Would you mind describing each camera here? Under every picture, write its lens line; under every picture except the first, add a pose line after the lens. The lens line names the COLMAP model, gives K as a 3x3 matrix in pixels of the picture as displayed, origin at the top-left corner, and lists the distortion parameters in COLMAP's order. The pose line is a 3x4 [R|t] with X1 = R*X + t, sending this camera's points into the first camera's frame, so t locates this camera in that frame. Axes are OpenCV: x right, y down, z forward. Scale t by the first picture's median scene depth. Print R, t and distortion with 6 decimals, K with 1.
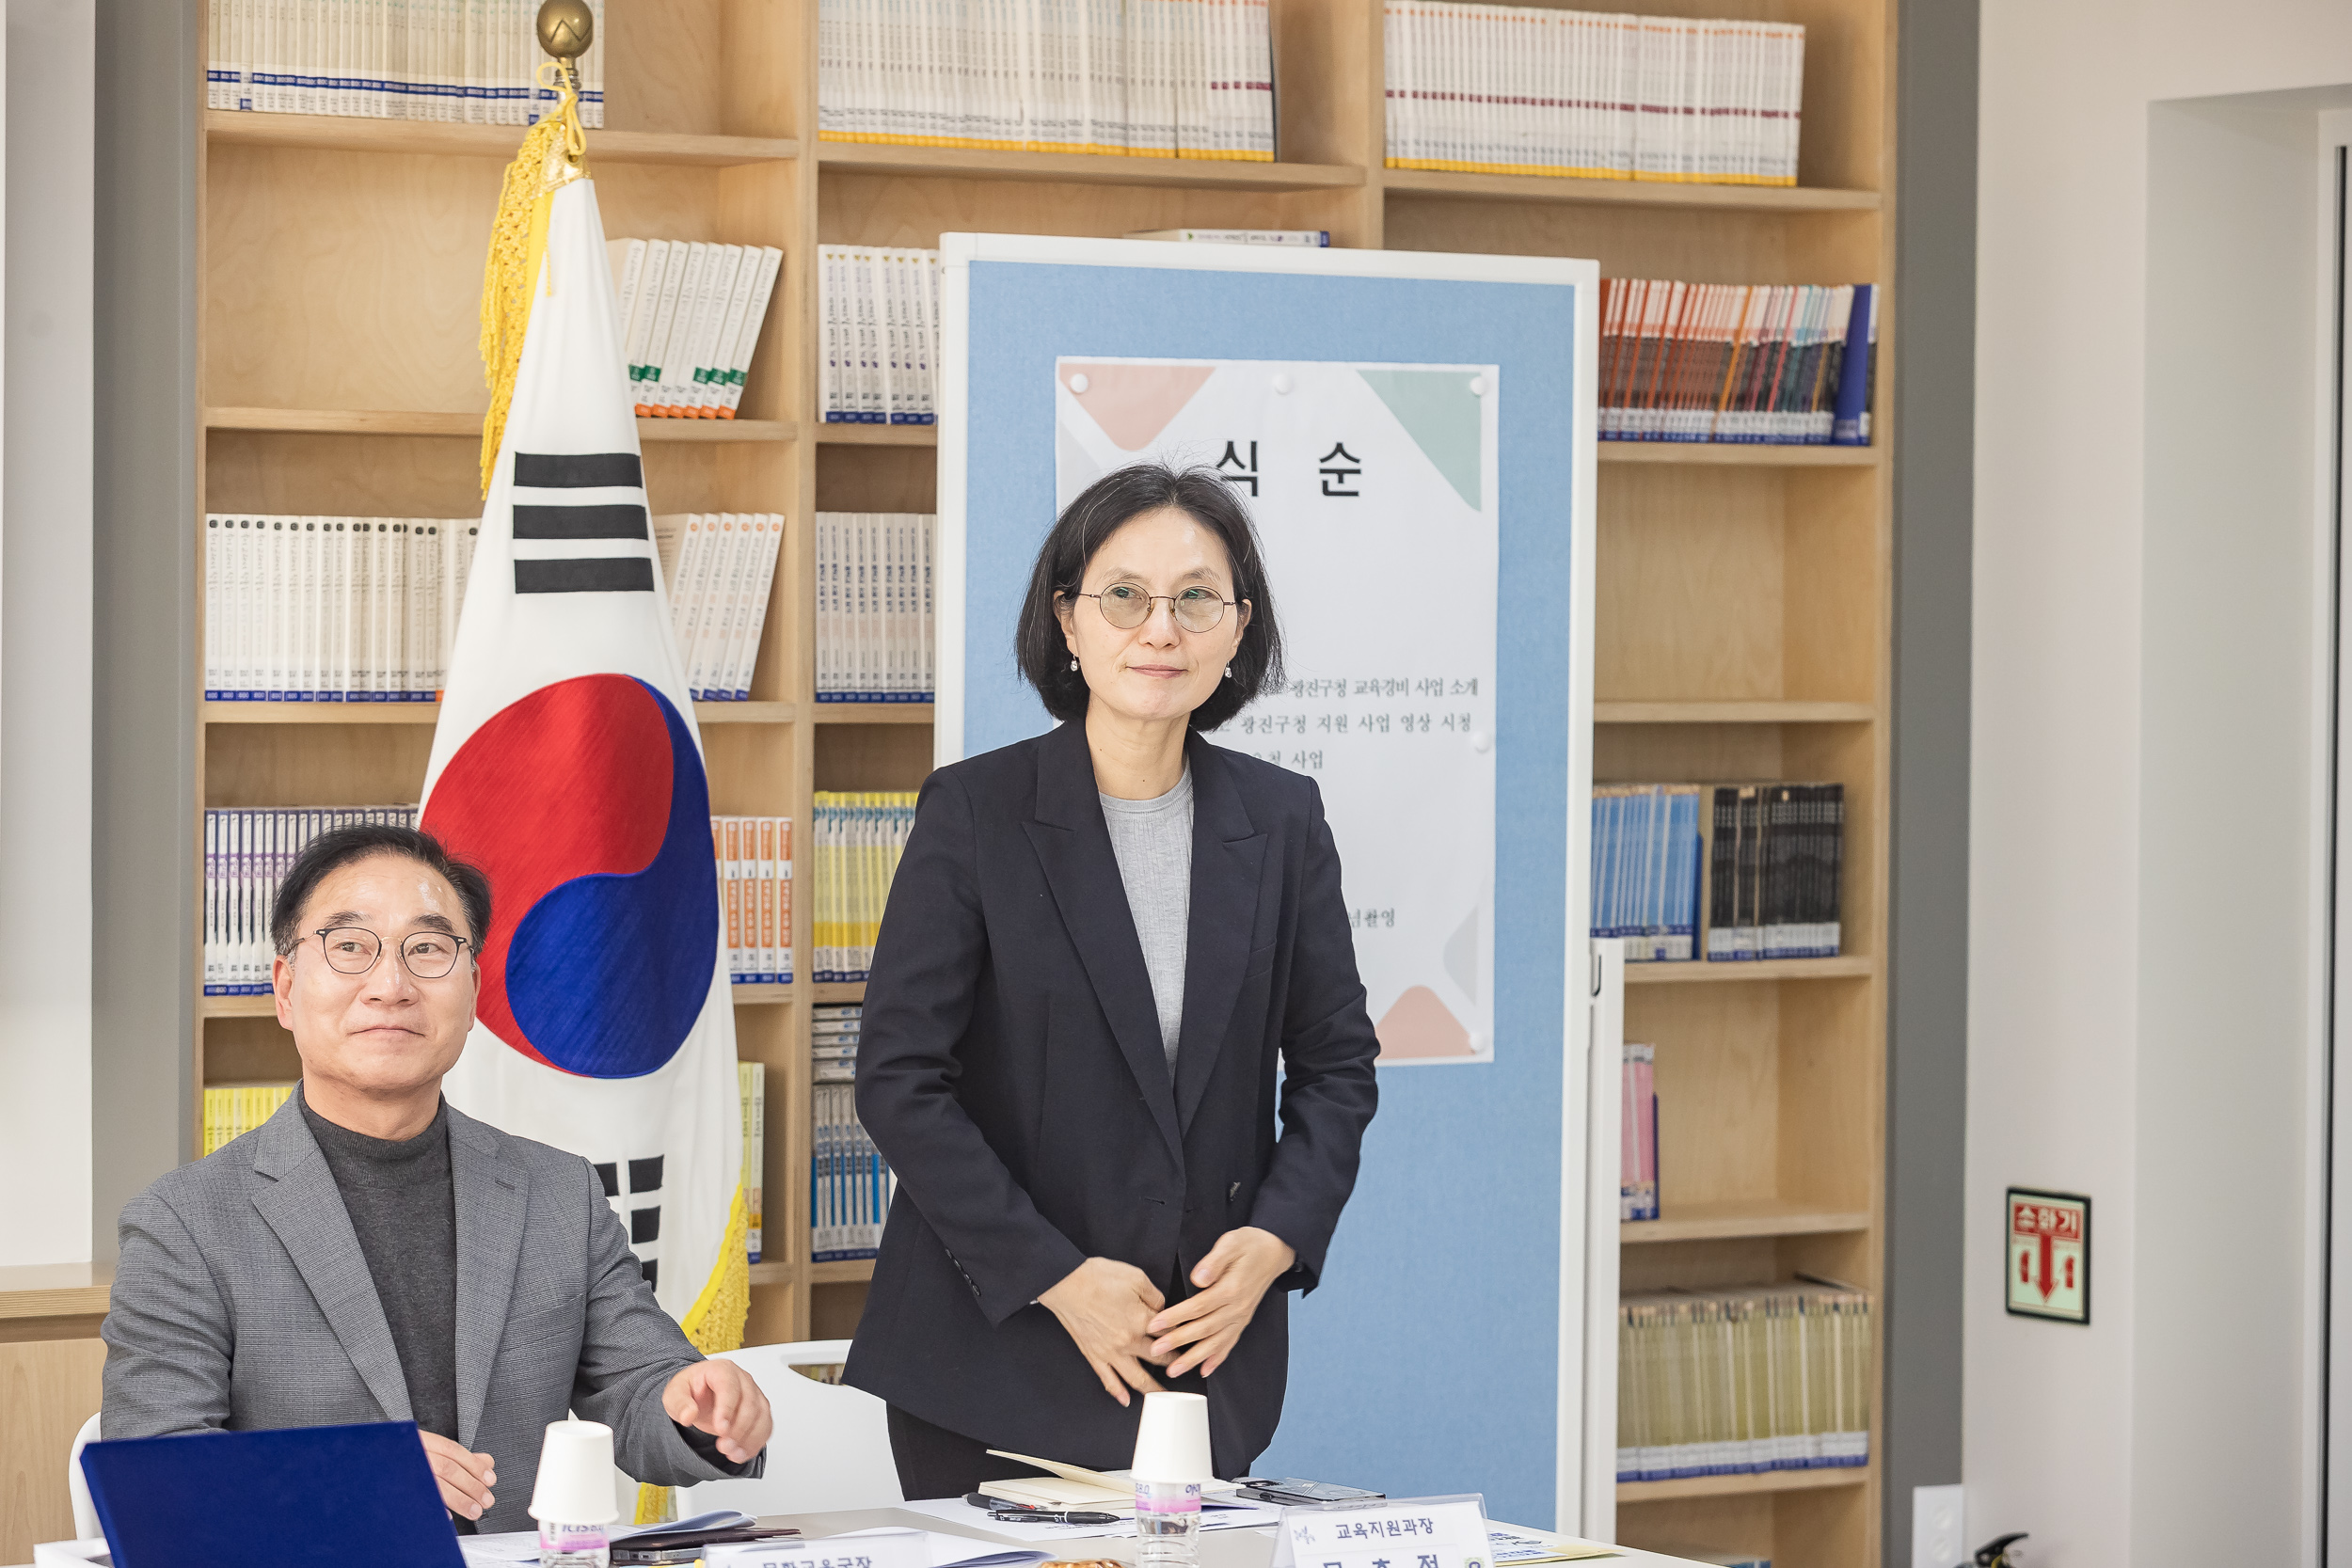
lens RADIAL K [[6620.4, 0, 1257.0], [0, 6620.4, 860.7], [0, 0, 1]] dist [-0.031555, 0.000000]
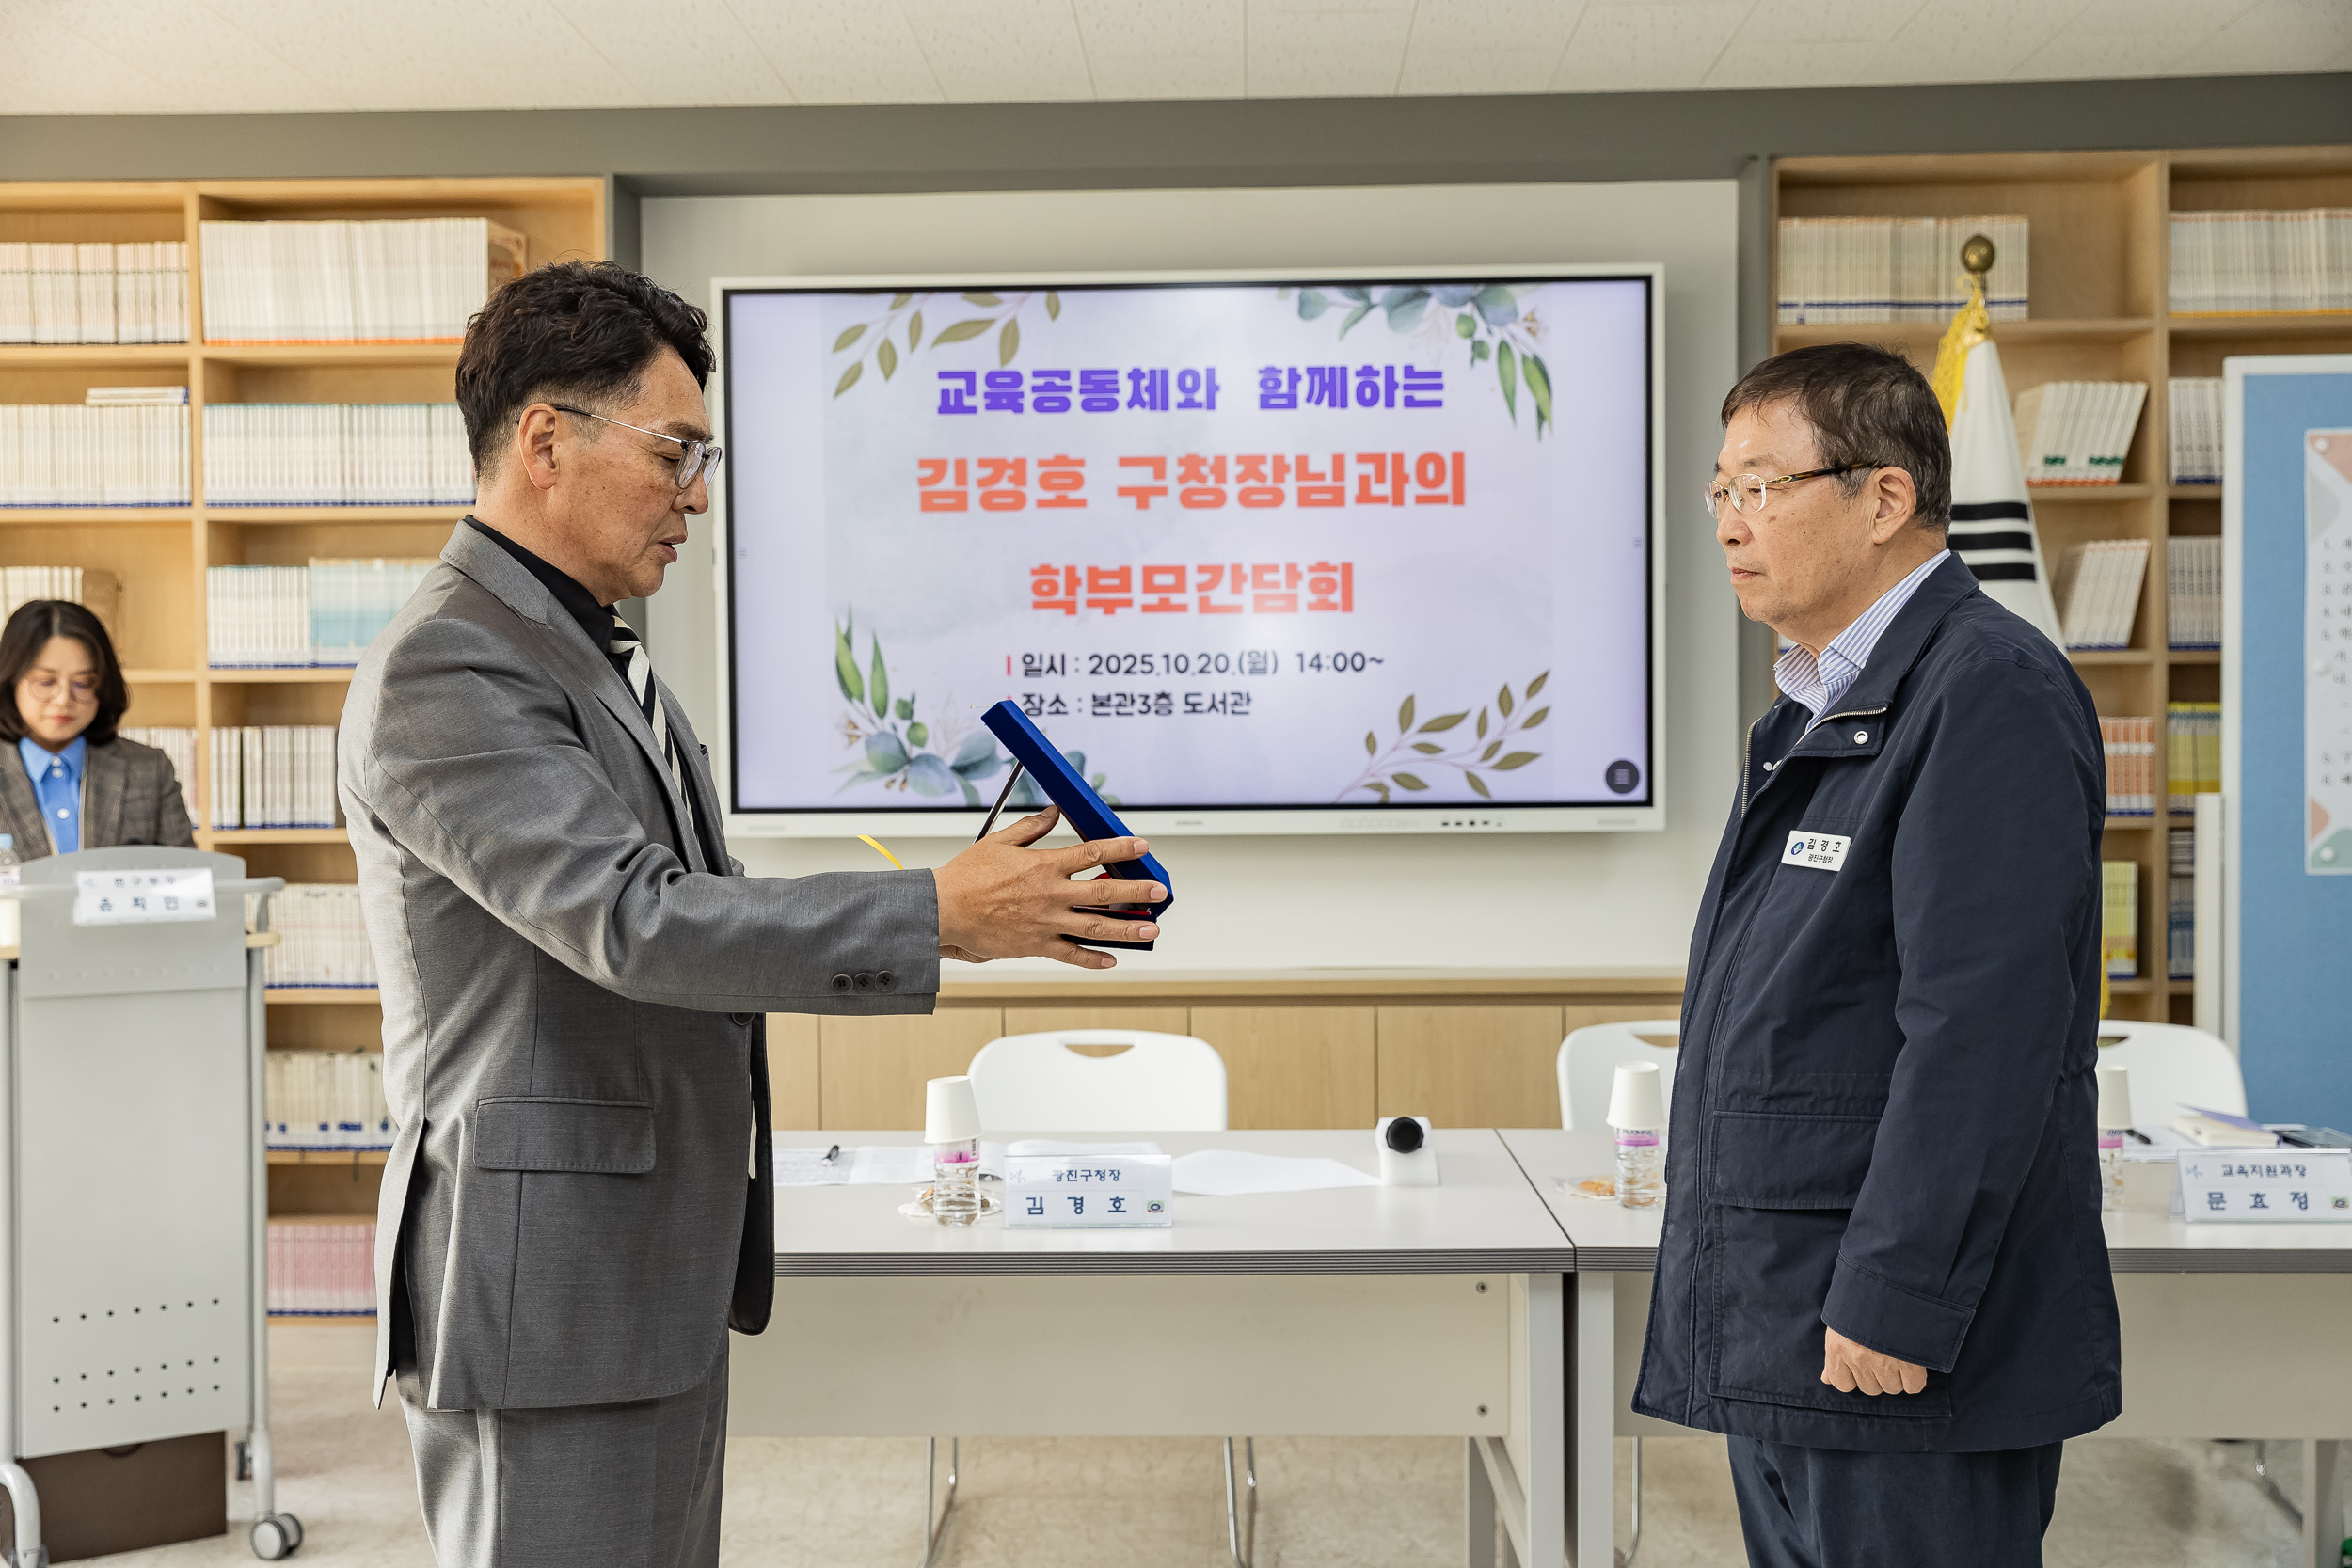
lens RADIAL K [[2663.2, 0, 1181.1], [0, 2663.2, 797.6], [0, 0, 1]] dist [0.022757, 0.000000]
pose [[0.833618, -0.001620, -0.552339, 0.103354], [-0.002923, 0.999969, -0.007344, 0.020215], [0.552334, 0.007737, 0.833587, 0.300078]]
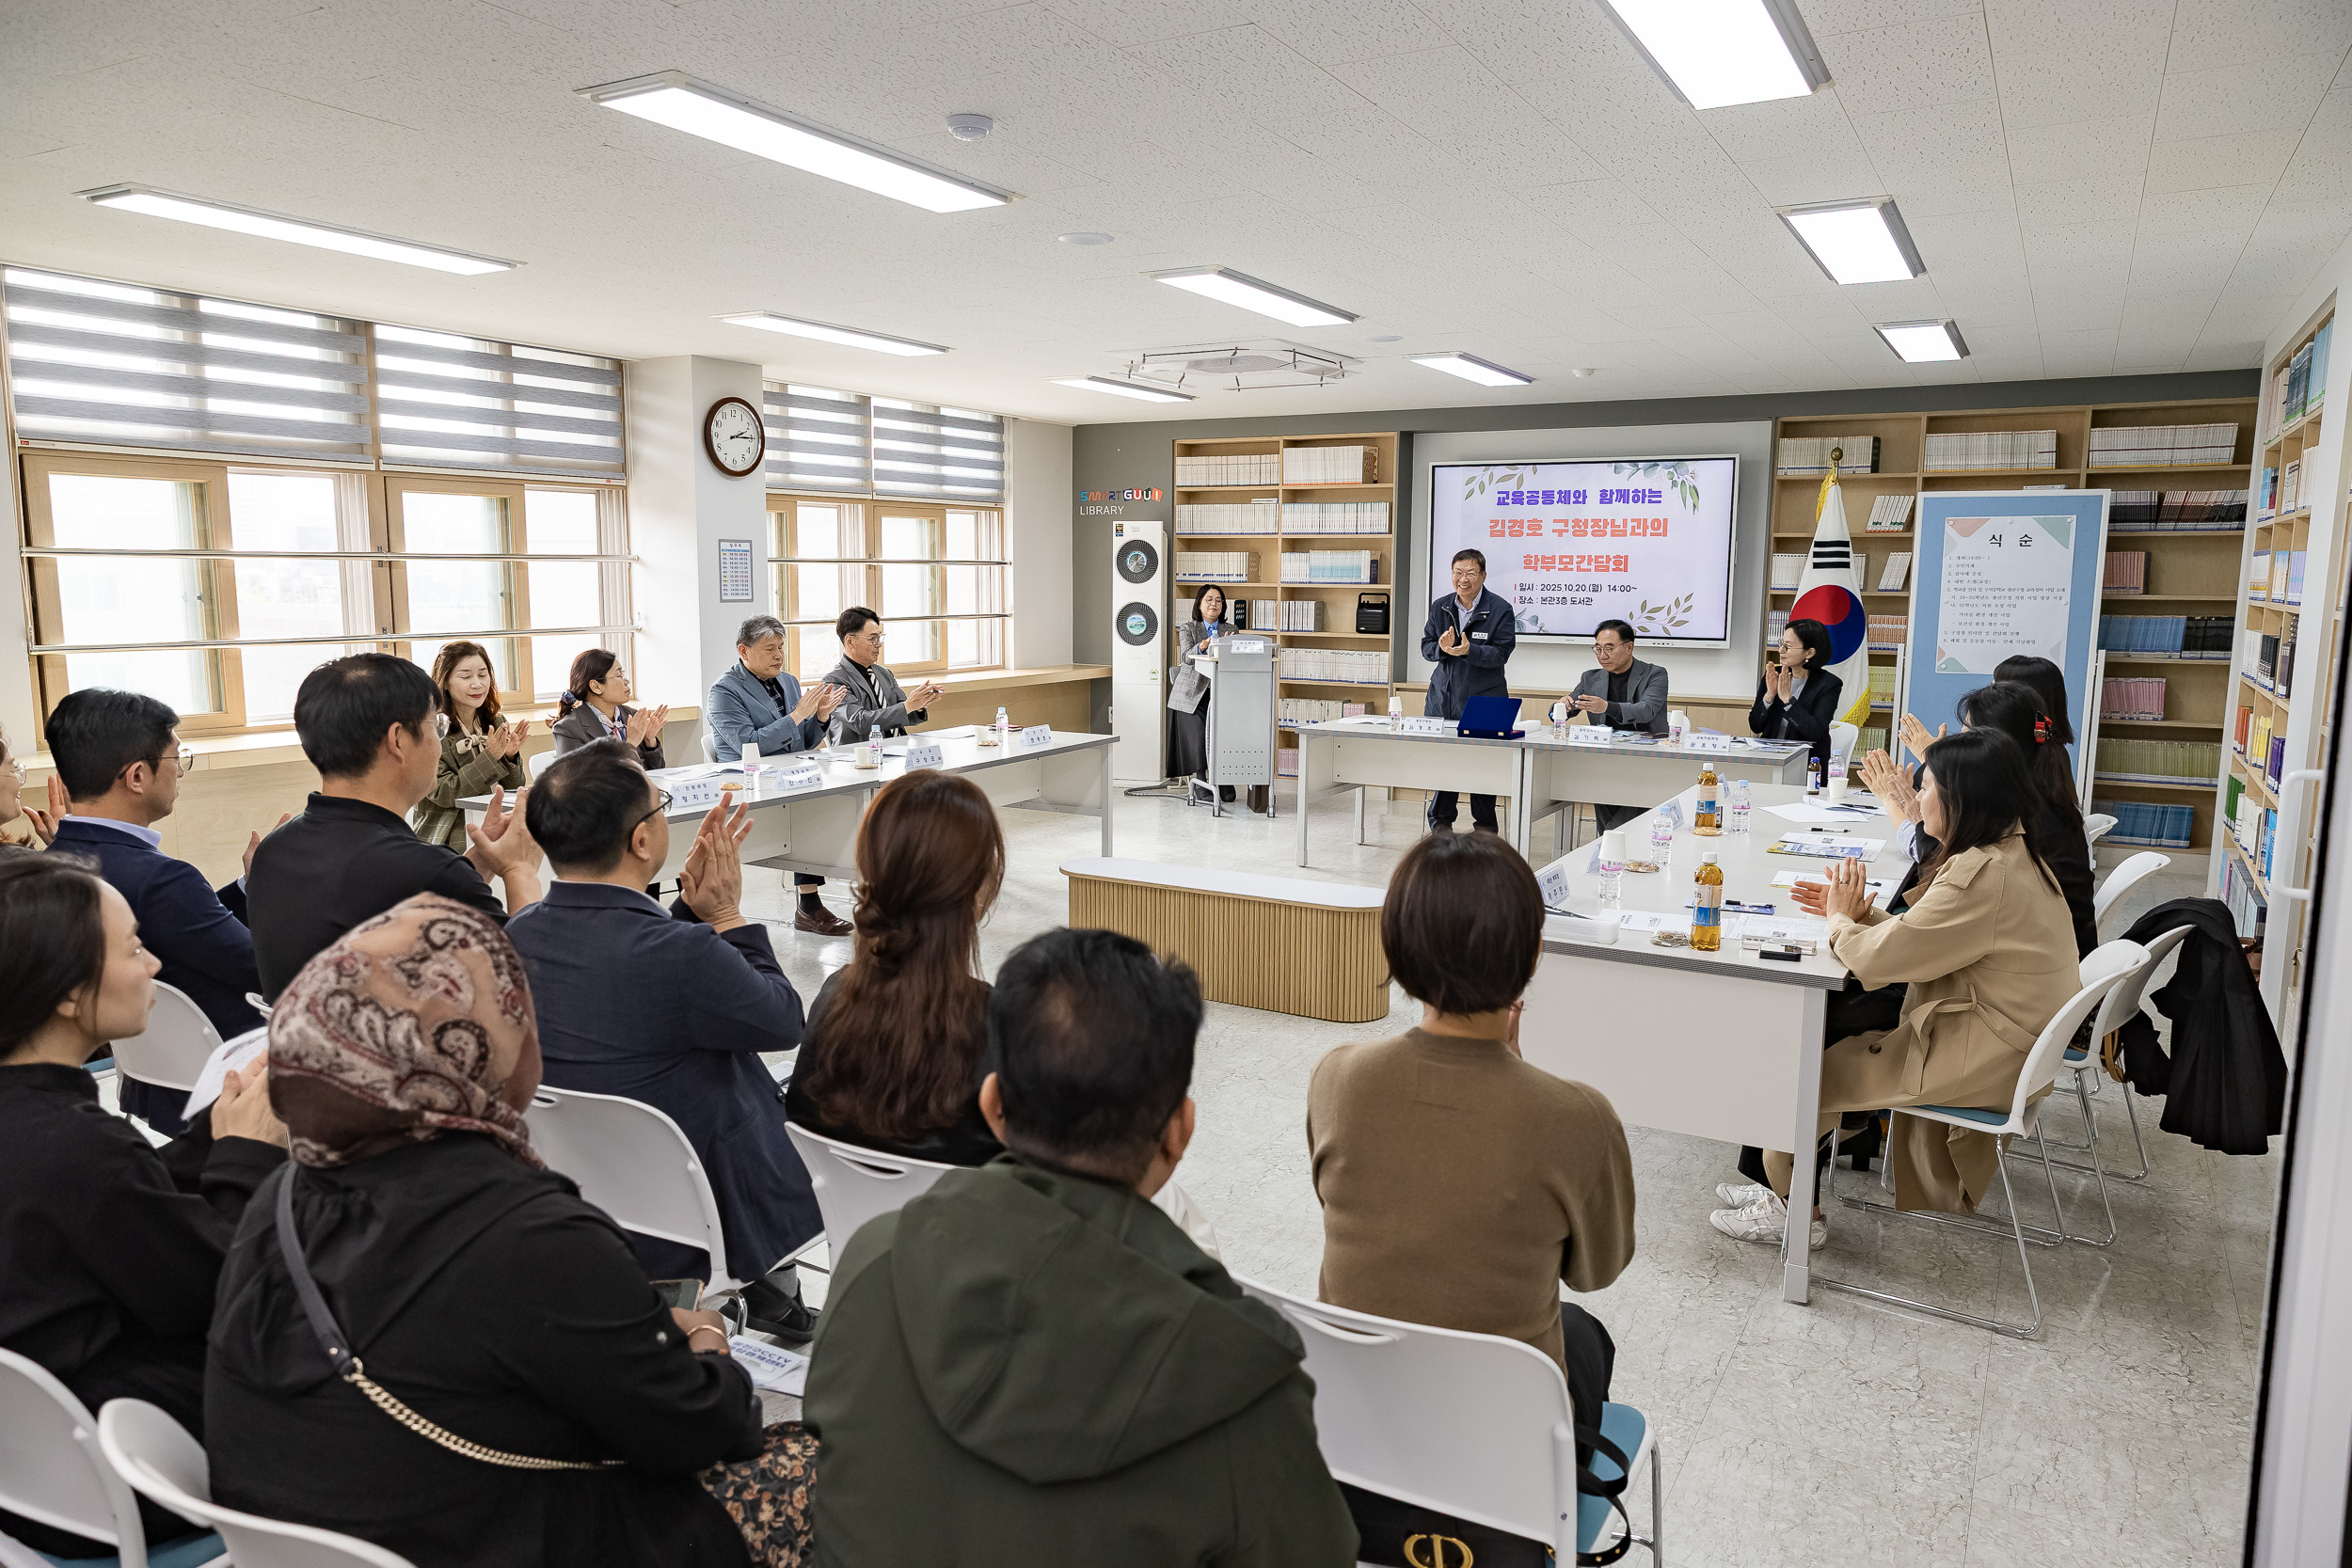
lens RADIAL K [[1552.3, 0, 1167.3], [0, 1552.3, 793.3], [0, 0, 1]] dist [-0.031228, 0.011843]
pose [[0.466193, 0.120516, -0.876436, 0.693591], [-0.033845, 0.992382, 0.118457, 0.006989], [0.884035, -0.025561, 0.466721, 0.003721]]
